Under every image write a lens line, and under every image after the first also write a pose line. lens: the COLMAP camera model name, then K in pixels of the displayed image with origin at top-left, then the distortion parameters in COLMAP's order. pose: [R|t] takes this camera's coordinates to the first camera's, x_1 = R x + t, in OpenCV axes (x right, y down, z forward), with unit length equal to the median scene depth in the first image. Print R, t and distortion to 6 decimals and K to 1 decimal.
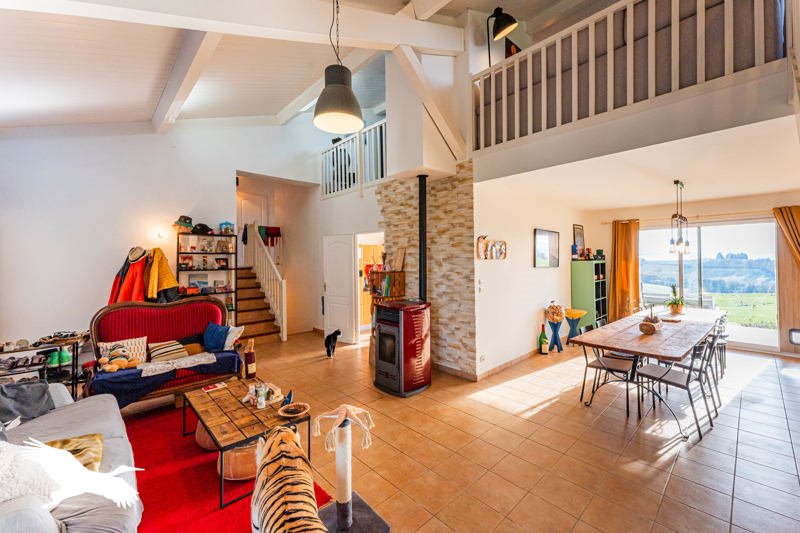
lens RADIAL K [[316.8, 0, 397.0], [0, 316.8, 262.7], [0, 0, 1]] dist [0.001806, 0.000015]
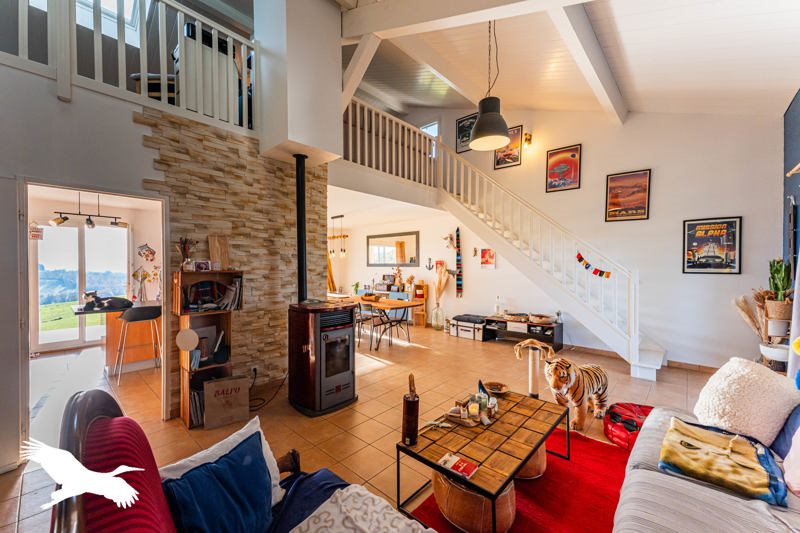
lens RADIAL K [[316.8, 0, 398.3], [0, 316.8, 269.0], [0, 0, 1]] dist [0.001806, 0.000015]
pose [[-0.084778, -0.018422, 0.996230, -0.809400], [-0.004897, 0.999825, 0.018072, 0.010439], [-0.996388, -0.003347, -0.084854, 0.824087]]
